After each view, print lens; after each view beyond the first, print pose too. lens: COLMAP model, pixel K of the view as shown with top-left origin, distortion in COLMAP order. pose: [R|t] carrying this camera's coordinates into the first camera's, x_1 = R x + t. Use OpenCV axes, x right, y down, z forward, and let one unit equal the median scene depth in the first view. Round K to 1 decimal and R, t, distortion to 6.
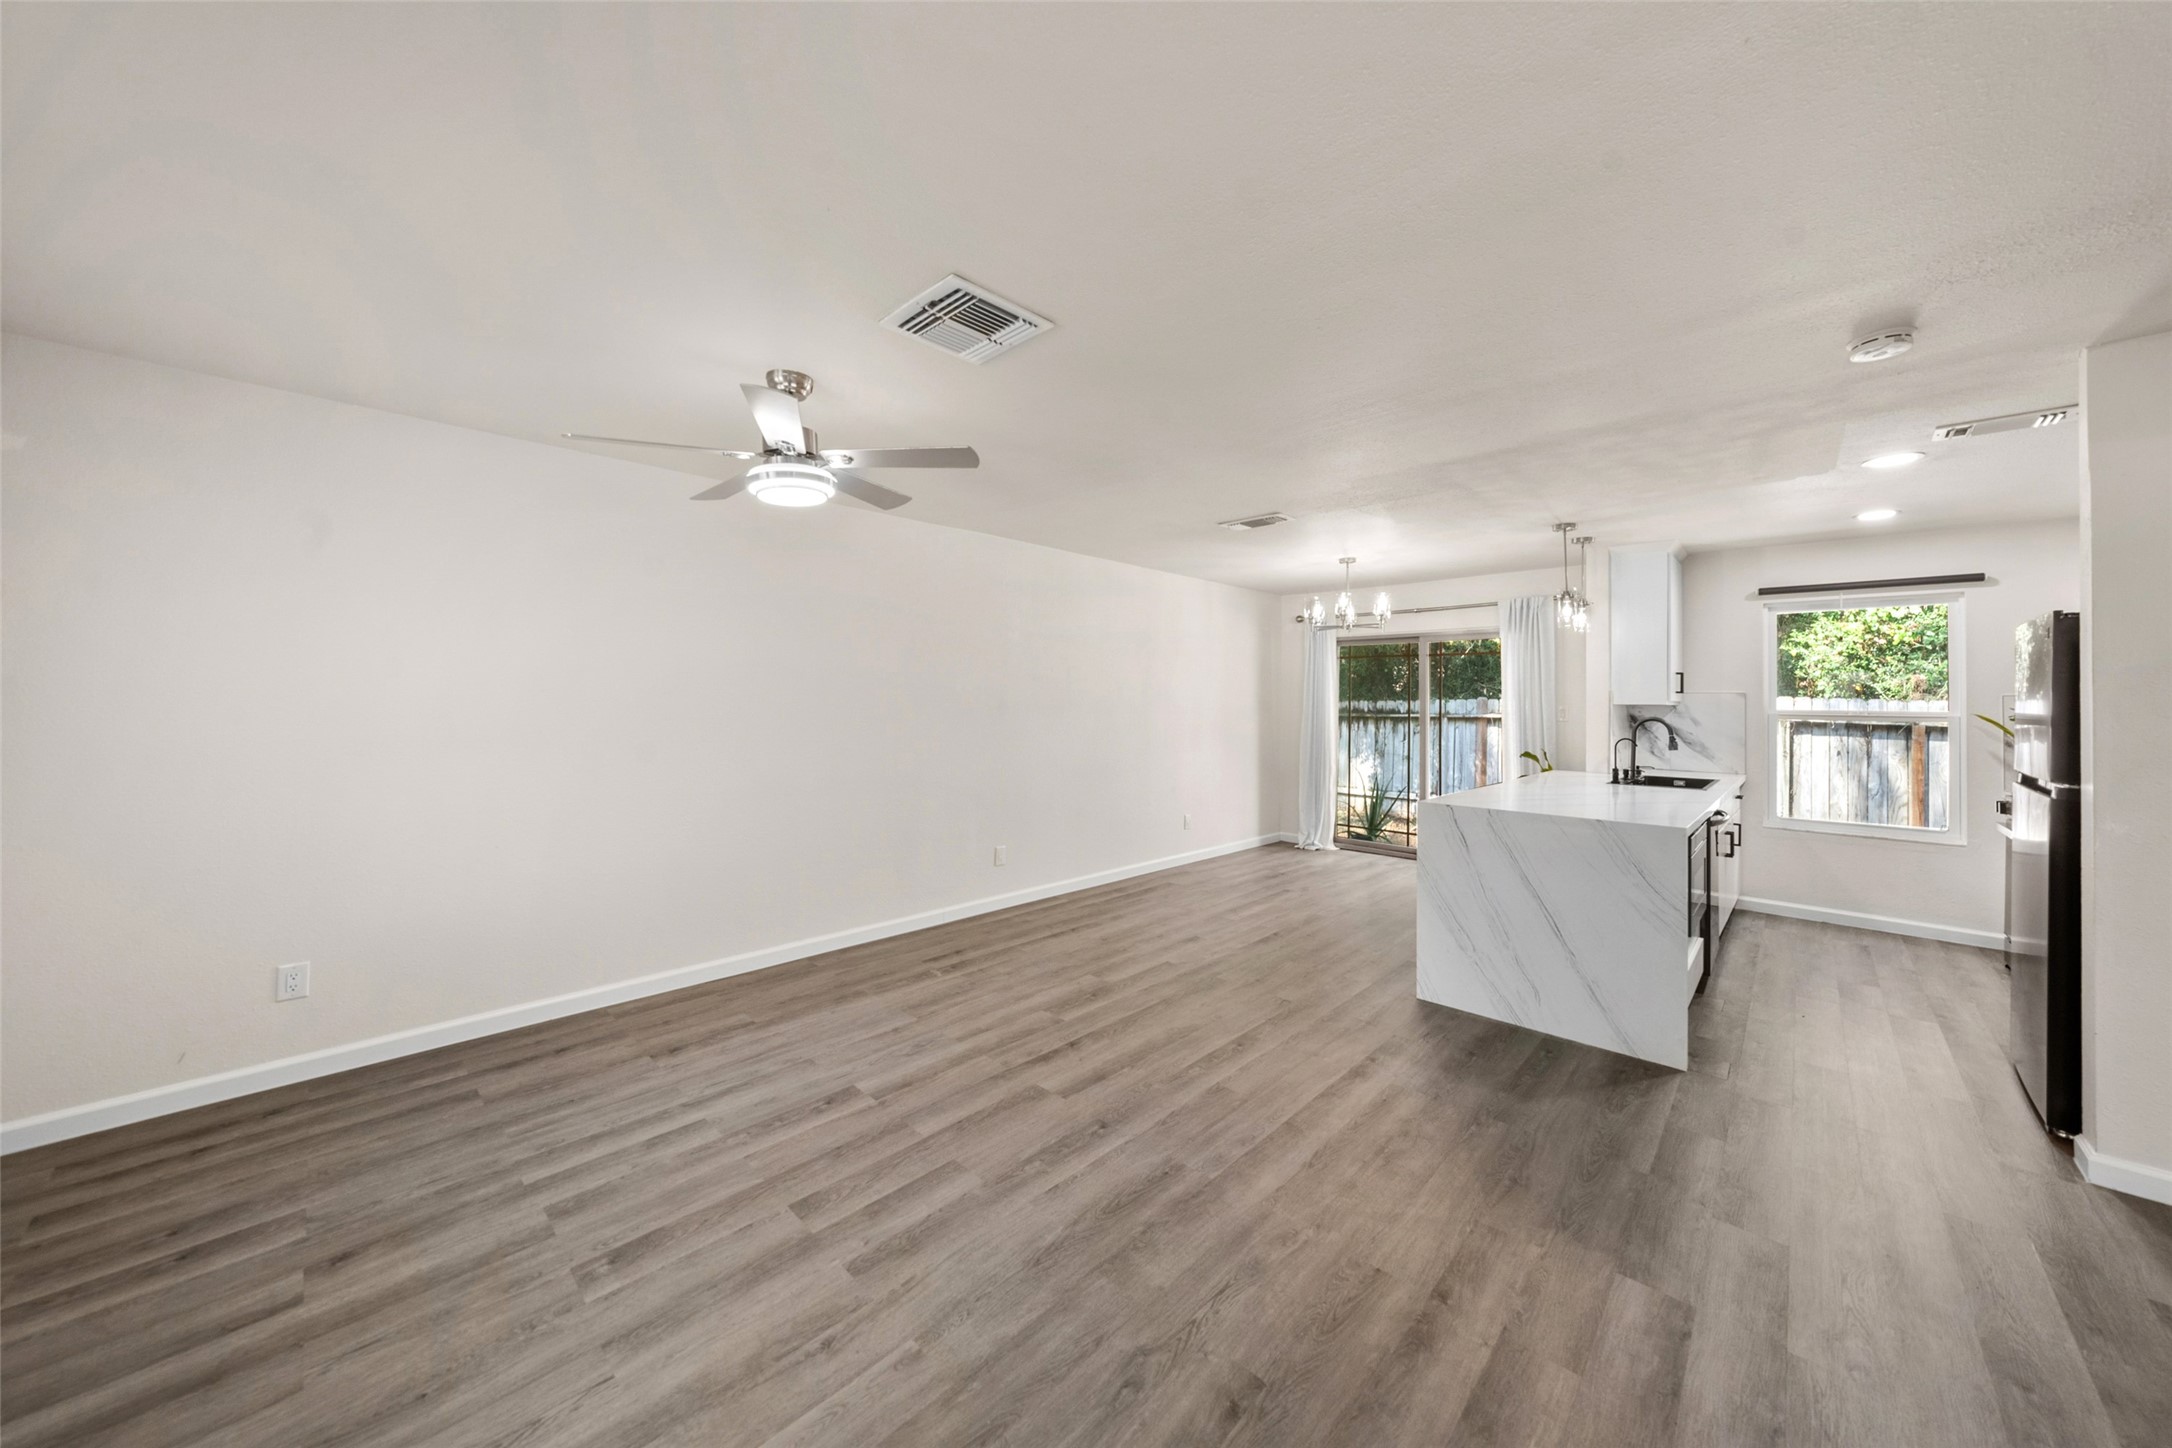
lens RADIAL K [[747.4, 0, 1092.3], [0, 747.4, 697.5], [0, 0, 1]] dist [-0.000391, -0.000149]
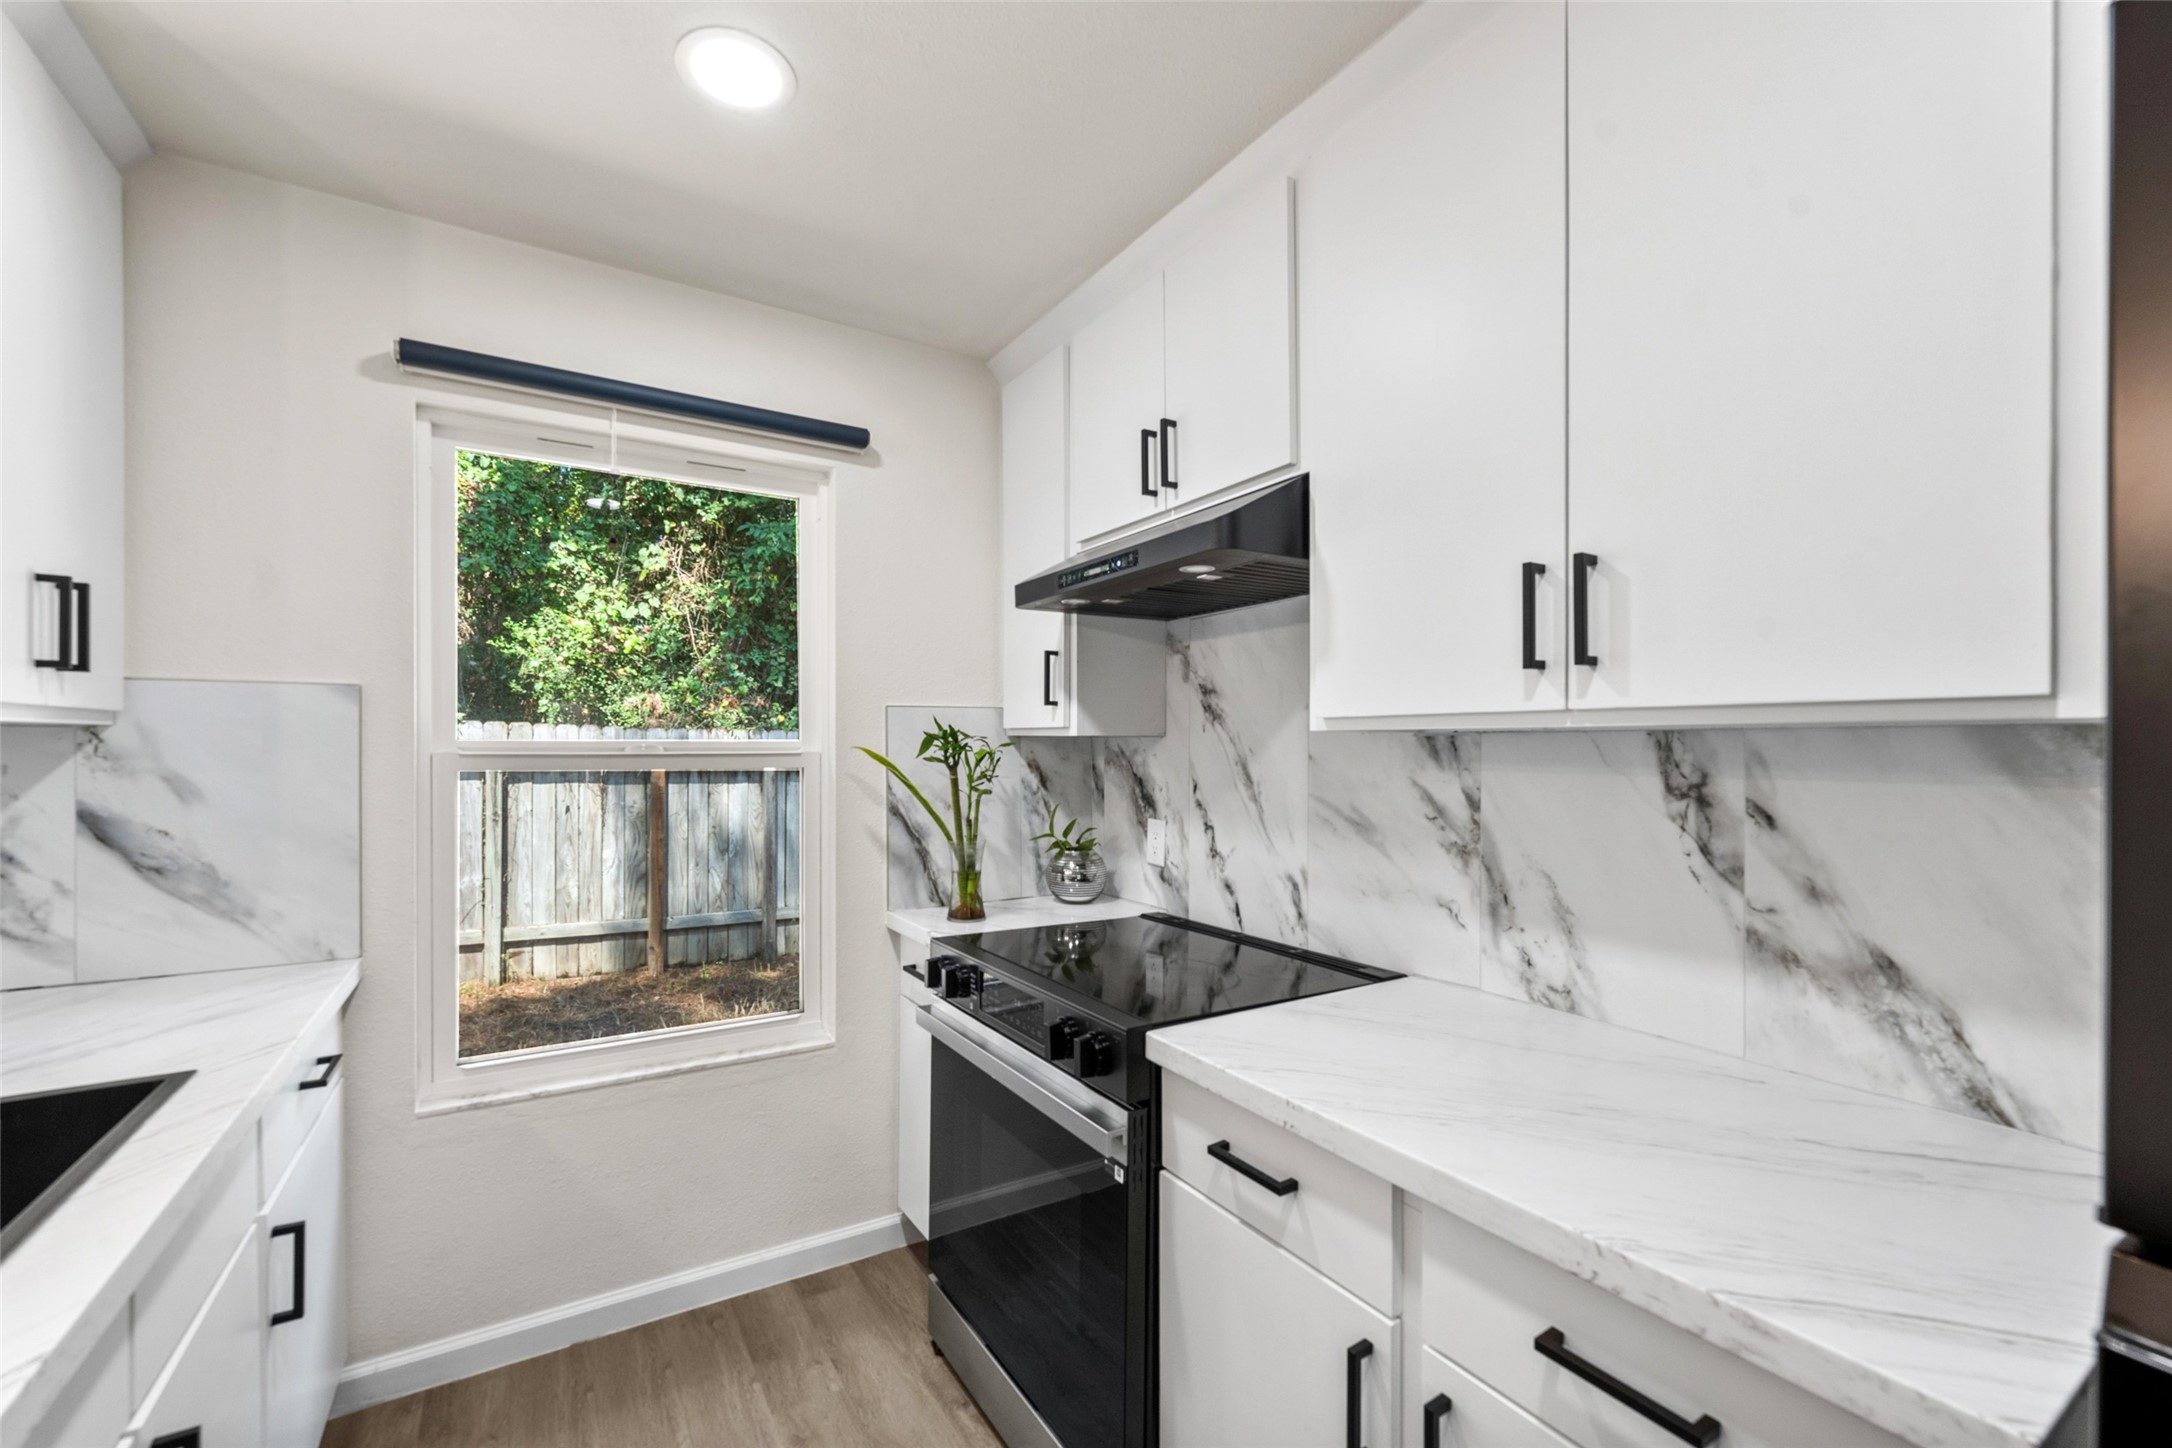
lens RADIAL K [[877.8, 0, 1050.2], [0, 877.8, 745.3], [0, 0, 1]] dist [-0.001274, 0.000591]
pose [[0.263705, -0.011035, 0.964540, 0.734657], [-0.004585, 0.999909, 0.012694, 0.014795], [-0.964593, -0.007770, 0.263630, 0.773899]]
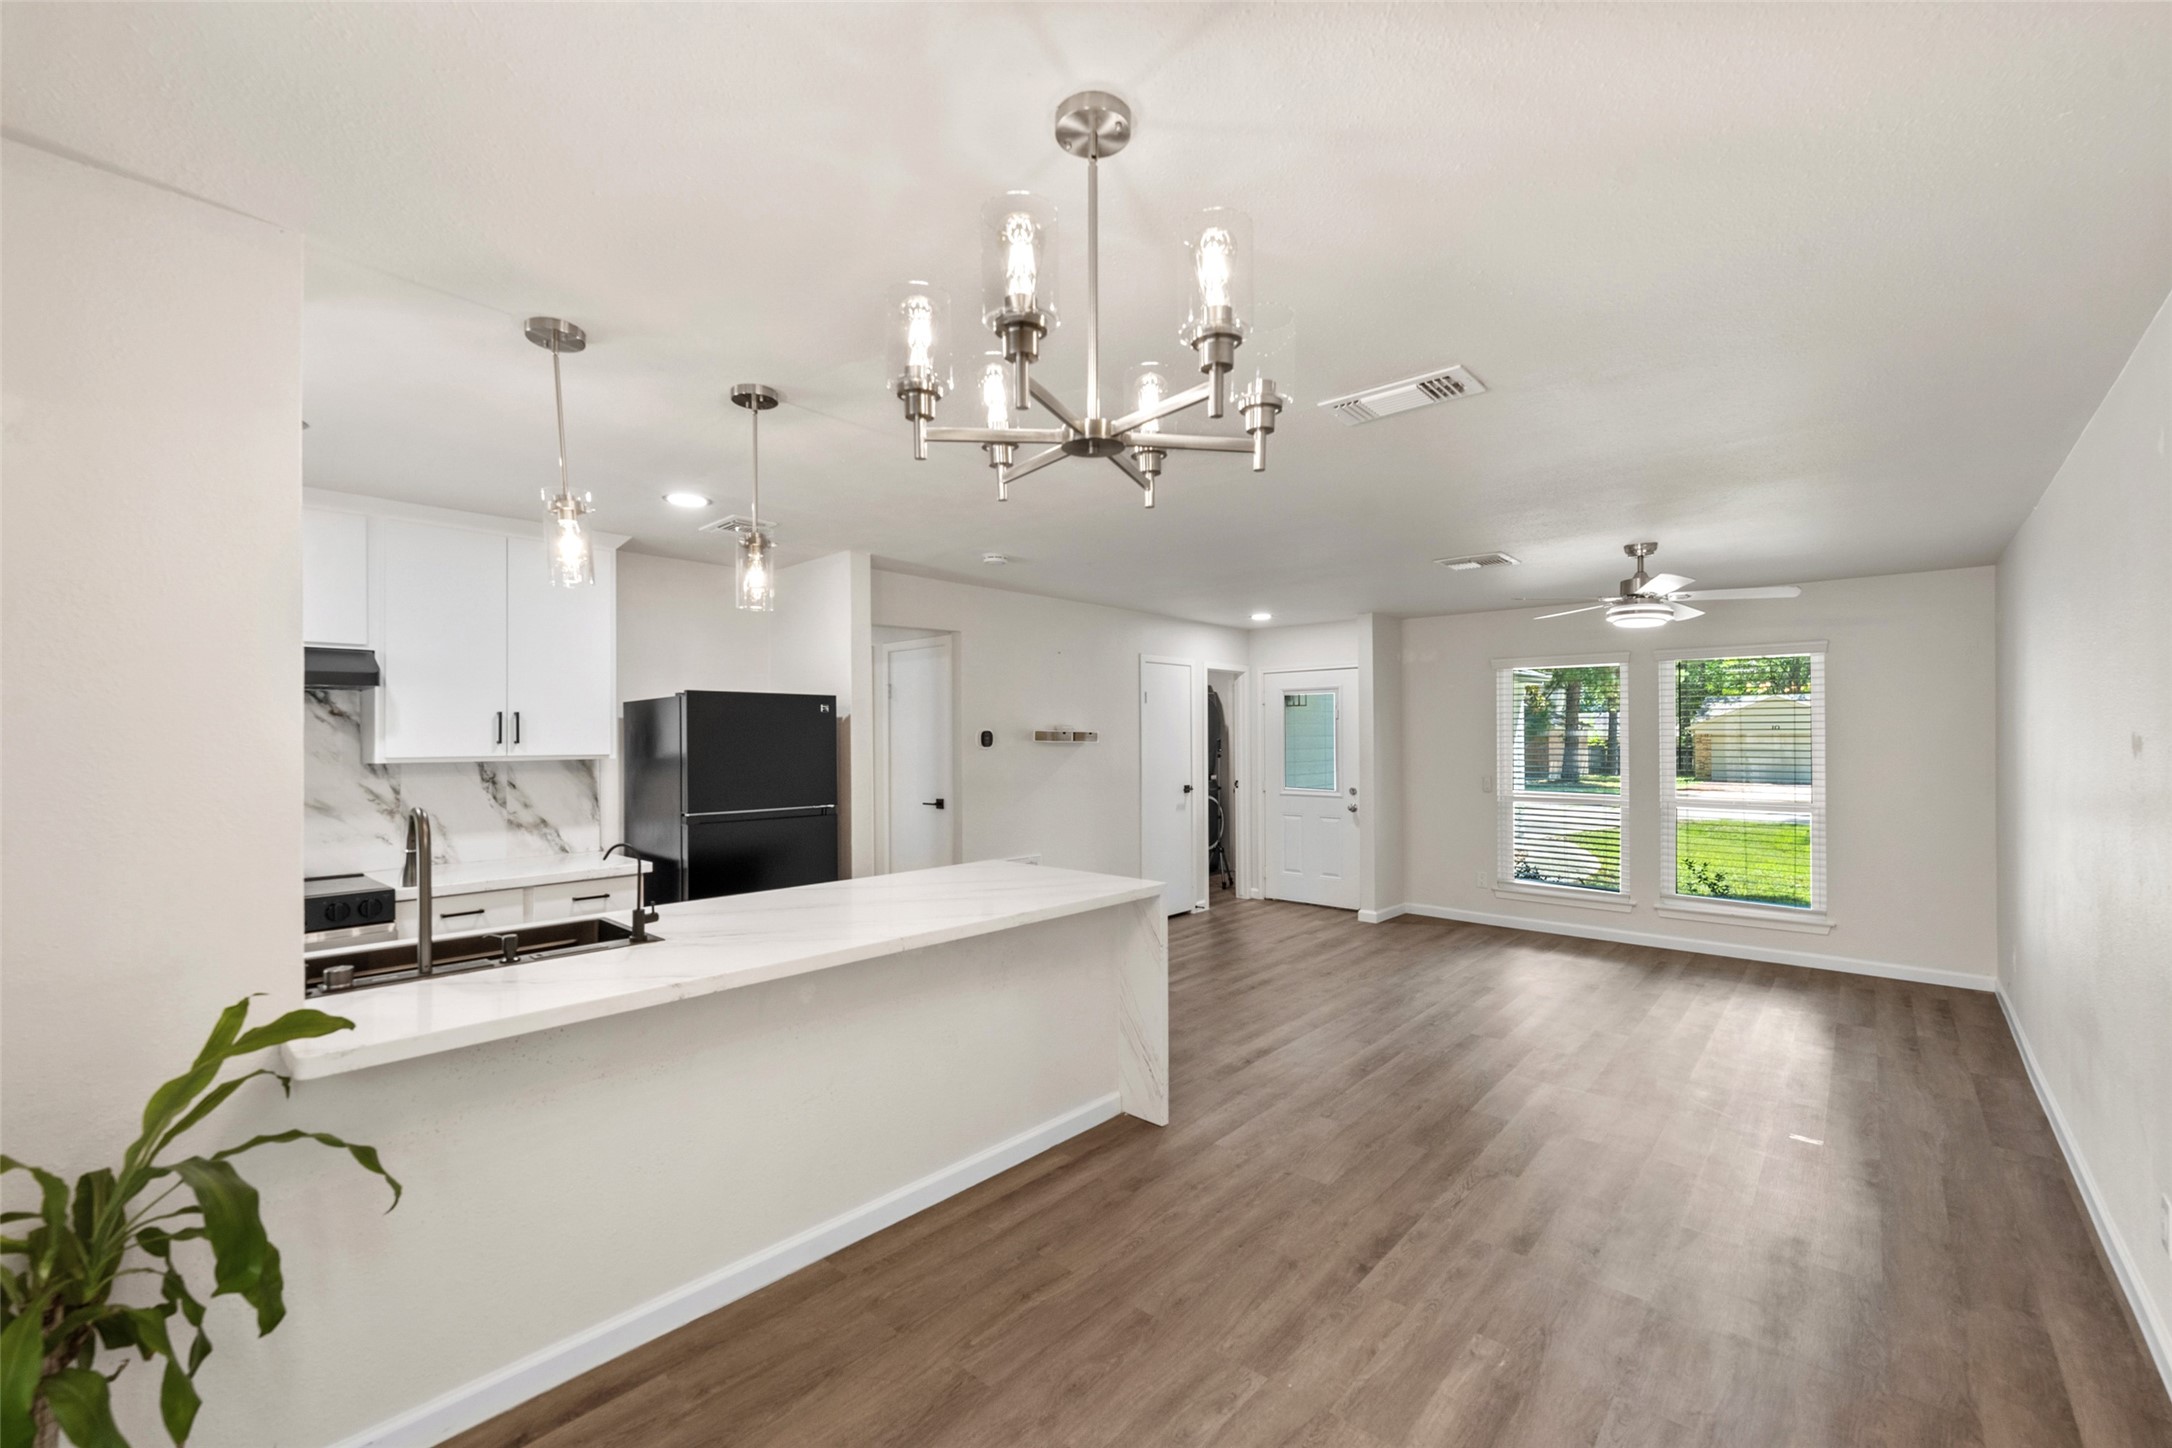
lens RADIAL K [[877.8, 0, 1091.0], [0, 877.8, 743.8], [0, 0, 1]] dist [-0.001274, 0.000591]
pose [[-0.999539, -0.006448, -0.029682, 0.456115], [-0.006485, 0.999978, 0.001159, -0.011287], [0.029674, 0.001351, -0.999559, 1.624777]]
